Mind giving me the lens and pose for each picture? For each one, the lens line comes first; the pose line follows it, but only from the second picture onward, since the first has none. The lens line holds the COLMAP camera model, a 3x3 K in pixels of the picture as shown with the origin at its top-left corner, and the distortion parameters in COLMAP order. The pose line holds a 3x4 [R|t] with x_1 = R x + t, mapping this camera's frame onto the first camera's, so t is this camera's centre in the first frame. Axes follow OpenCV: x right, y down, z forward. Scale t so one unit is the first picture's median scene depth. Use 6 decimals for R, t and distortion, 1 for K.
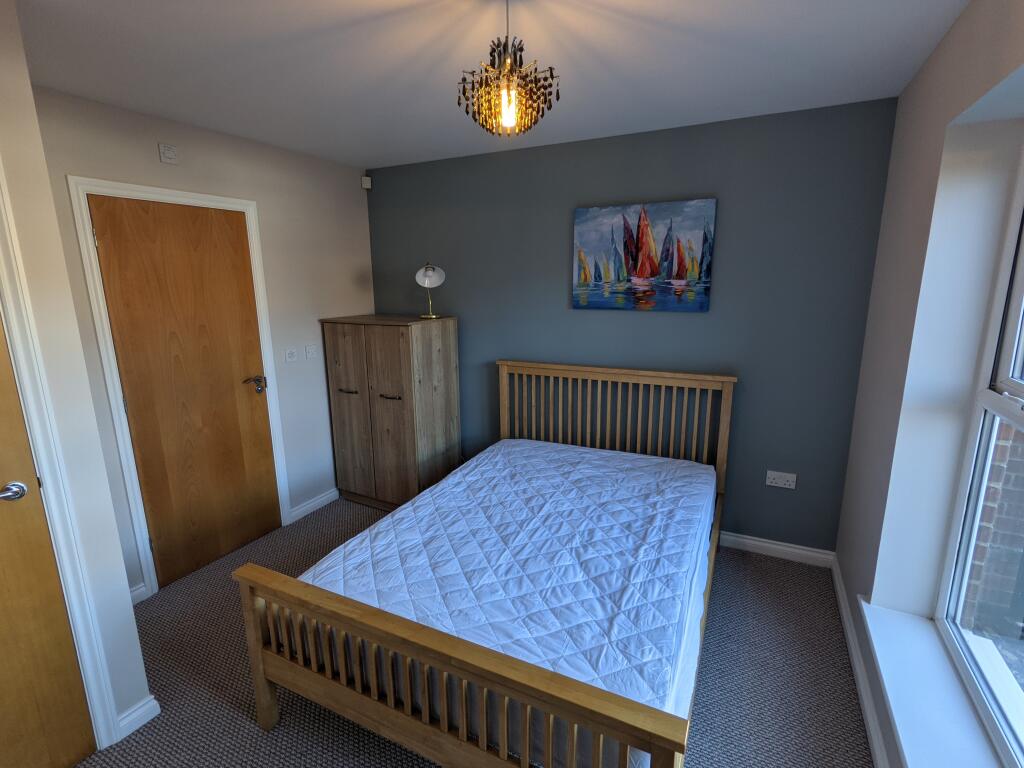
lens RADIAL K [[492.9, 0, 512.1], [0, 492.9, 383.6], [0, 0, 1]] dist [-0.000566, -0.000359]
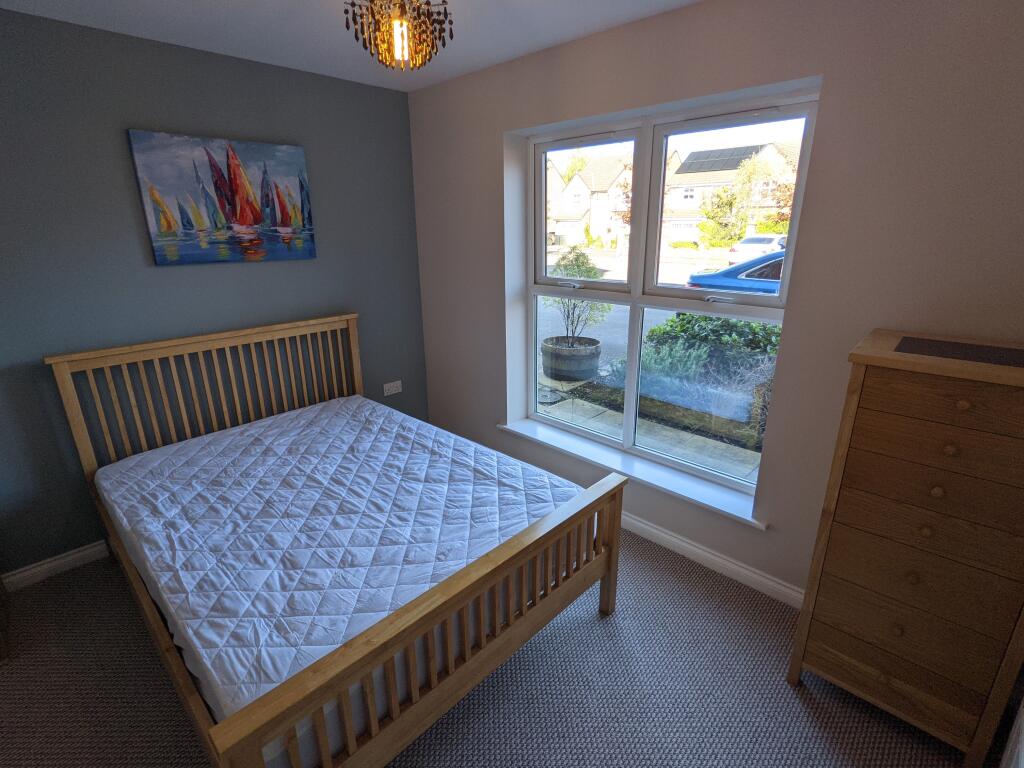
lens RADIAL K [[492.9, 0, 511.3], [0, 492.9, 381.5], [0, 0, 1]] dist [-0.000566, -0.000359]
pose [[0.303505, -0.279170, 0.911015, -0.508740], [0.207529, 0.952530, 0.222753, -0.041201], [-0.929955, 0.121455, 0.347033, 0.269713]]
